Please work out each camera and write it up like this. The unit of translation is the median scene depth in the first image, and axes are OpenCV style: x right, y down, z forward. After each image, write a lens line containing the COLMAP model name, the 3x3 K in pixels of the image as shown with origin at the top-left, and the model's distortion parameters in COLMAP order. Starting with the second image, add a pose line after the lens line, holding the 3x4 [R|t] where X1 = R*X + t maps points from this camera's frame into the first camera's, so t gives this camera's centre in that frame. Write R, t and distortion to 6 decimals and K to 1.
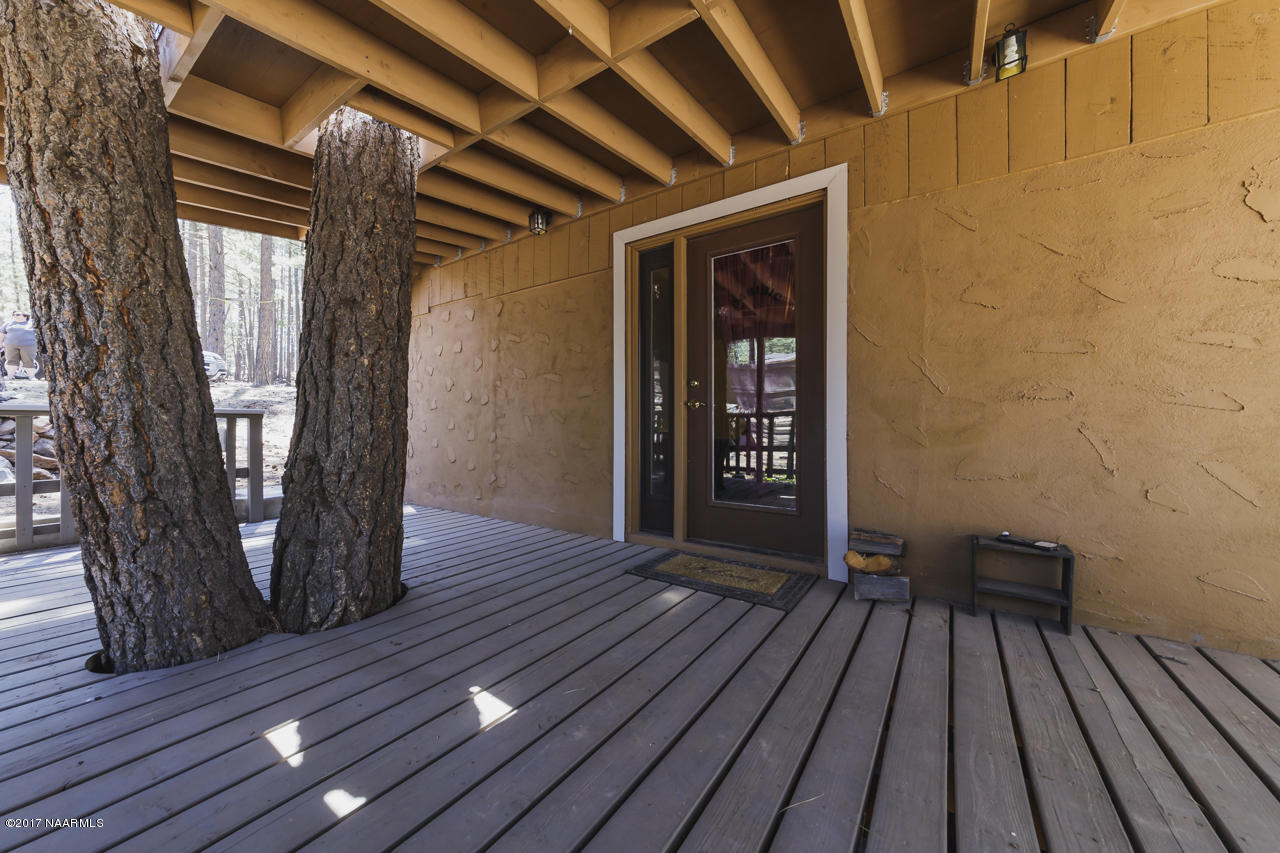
lens RADIAL K [[451.6, 0, 649.0], [0, 451.6, 417.5], [0, 0, 1]] dist [0.000961, 0.000062]
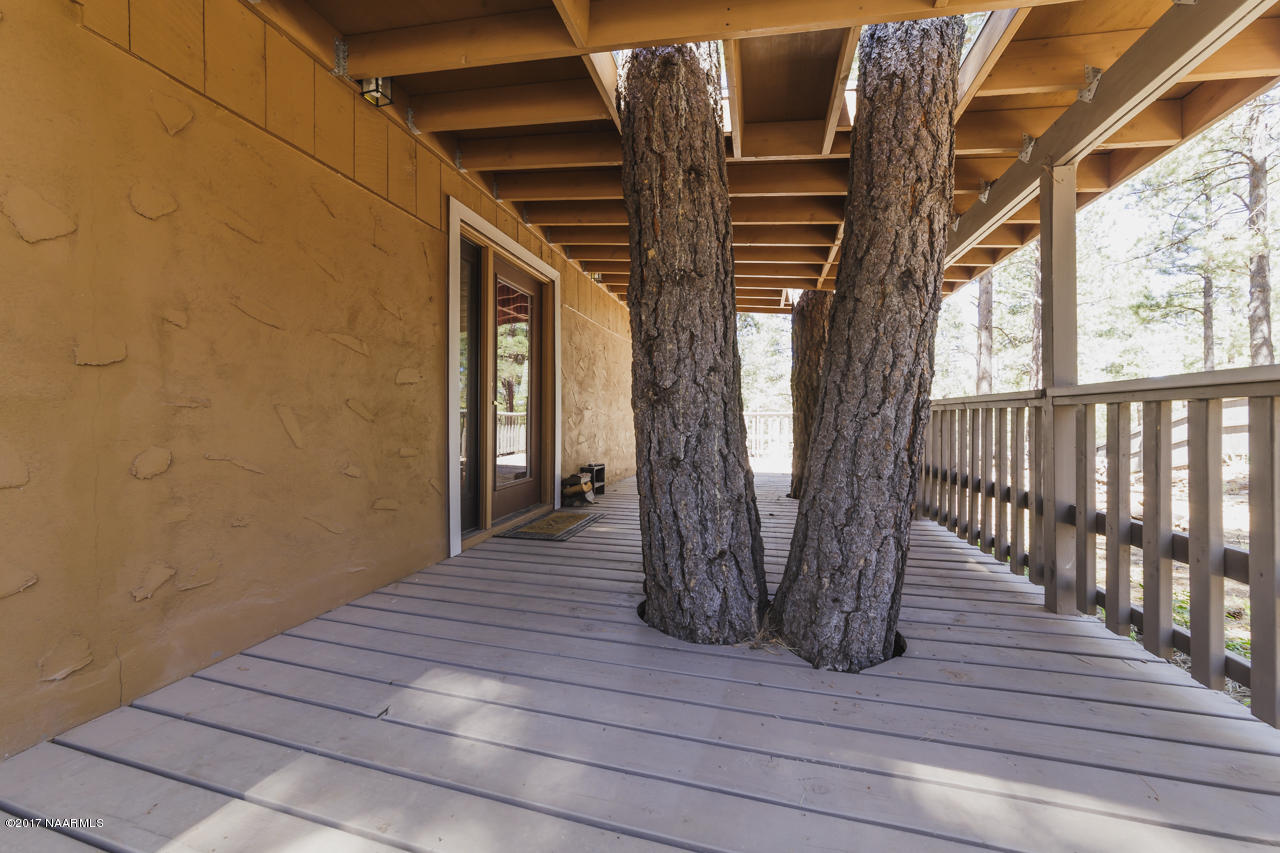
lens RADIAL K [[451.6, 0, 645.2], [0, 451.6, 421.9], [0, 0, 1]] dist [0.000961, 0.000062]
pose [[-0.326663, -0.002824, 0.945137, -0.887342], [0.001725, 0.999992, 0.003584, 0.012353], [-0.945139, 0.002801, -0.326656, 0.826078]]
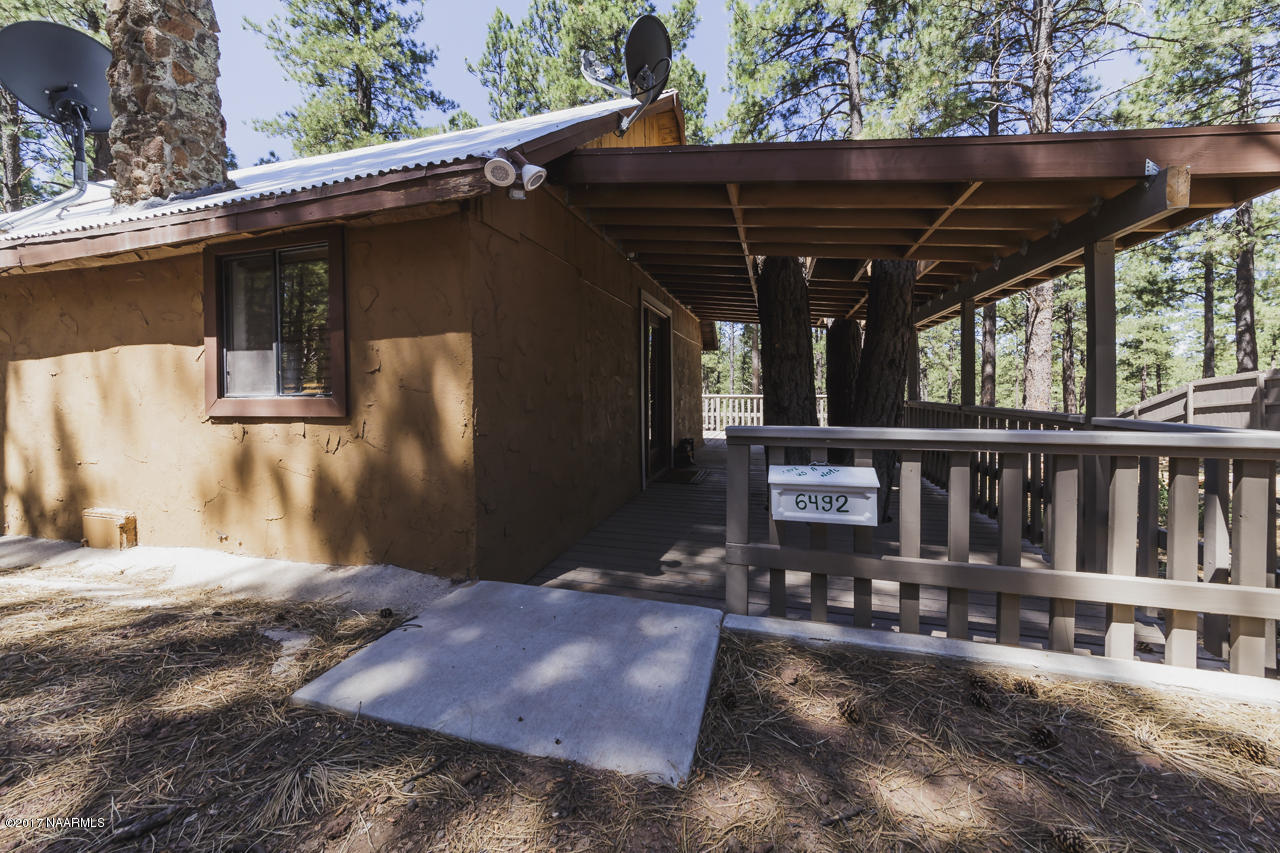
lens RADIAL K [[451.6, 0, 648.6], [0, 451.6, 397.4], [0, 0, 1]] dist [0.000961, 0.000062]
pose [[-0.301336, -0.009528, 0.953470, -1.365792], [0.001117, 0.999946, 0.010346, -0.054939], [-0.953517, 0.004183, -0.301309, 1.278007]]
